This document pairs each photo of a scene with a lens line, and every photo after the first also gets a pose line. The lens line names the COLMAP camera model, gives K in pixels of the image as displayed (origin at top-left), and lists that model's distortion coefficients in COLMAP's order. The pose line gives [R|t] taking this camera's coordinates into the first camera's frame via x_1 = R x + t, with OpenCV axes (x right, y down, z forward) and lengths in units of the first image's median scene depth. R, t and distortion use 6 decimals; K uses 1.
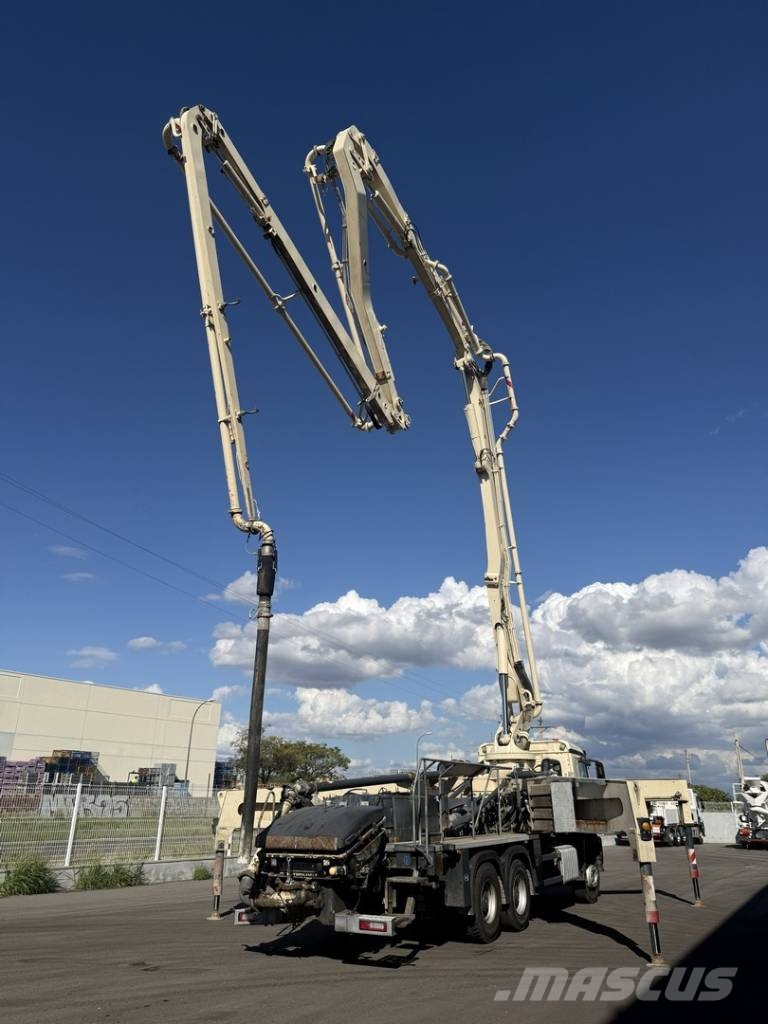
lens RADIAL K [[696.5, 0, 384.0], [0, 696.5, 512.0], [0, 0, 1]] dist [0.002556, -0.064940]
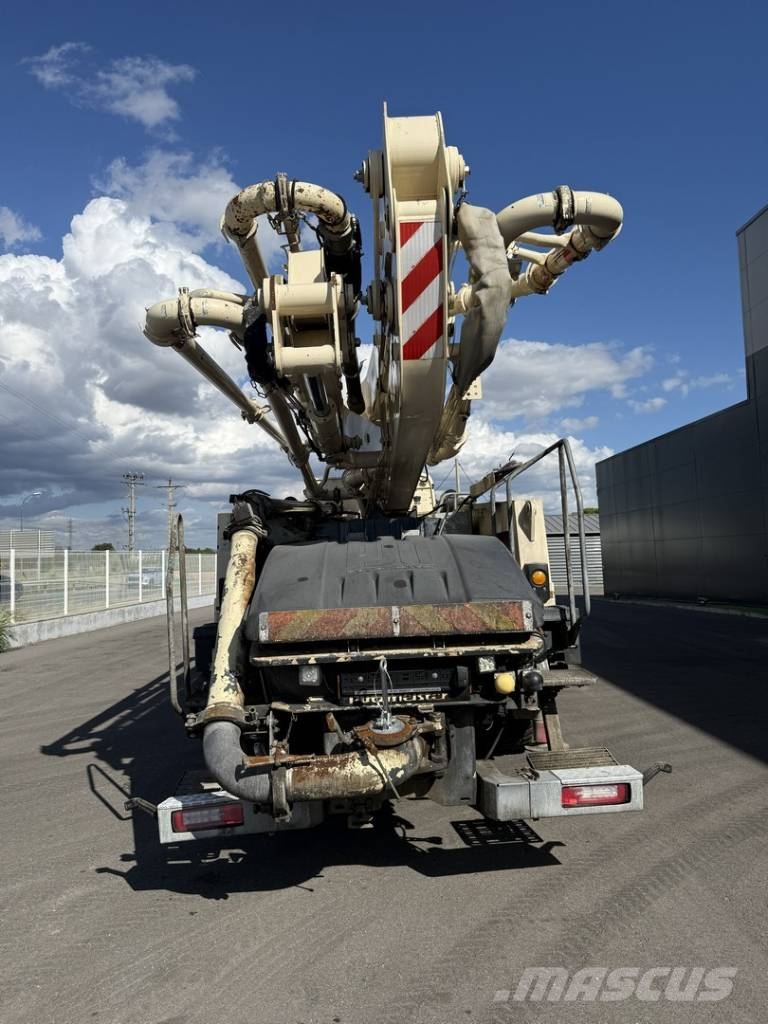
lens RADIAL K [[731.8, 0, 385.0], [0, 731.8, 497.1], [0, 0, 1]] dist [0.039699, -0.095653]
pose [[0.843016, 0.022812, 0.537404, -0.328693], [-0.179945, 0.953495, 0.241801, 0.313495], [-0.506896, -0.300545, 0.807916, 0.691979]]
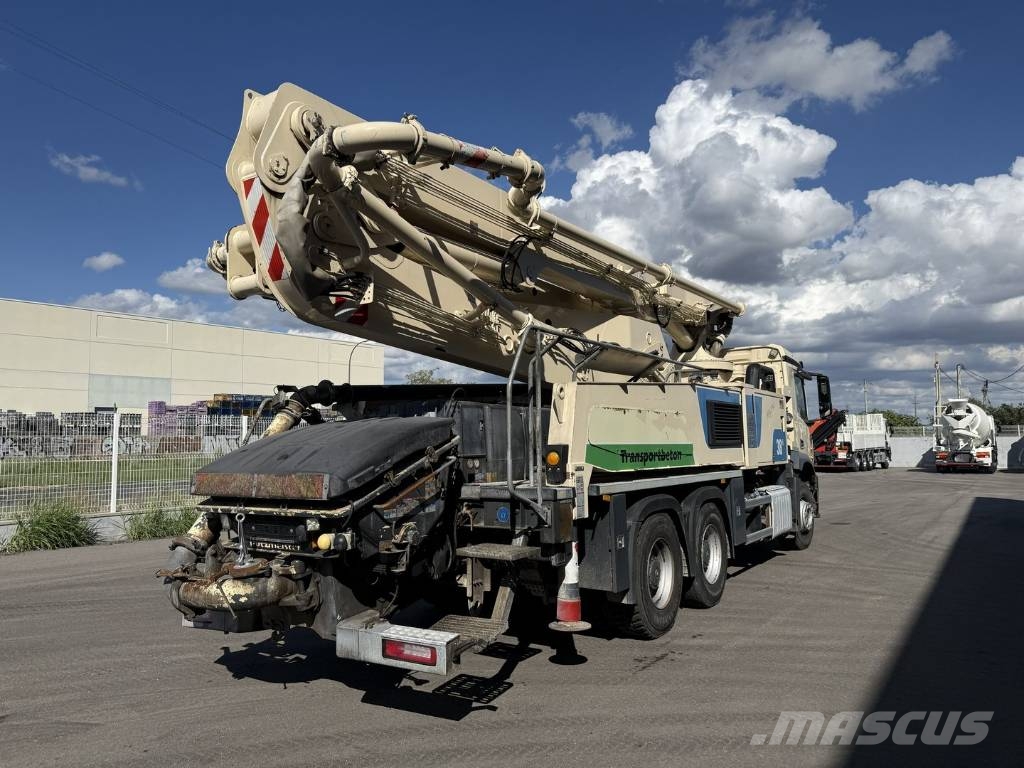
lens RADIAL K [[731.8, 0, 512.0], [0, 731.8, 384.0], [0, 0, 1]] dist [0.039699, -0.095653]
pose [[0.998108, -0.010680, -0.060548, 0.077168], [0.029038, 0.949923, 0.311131, 0.251589], [0.054193, -0.312301, 0.948436, 0.538443]]
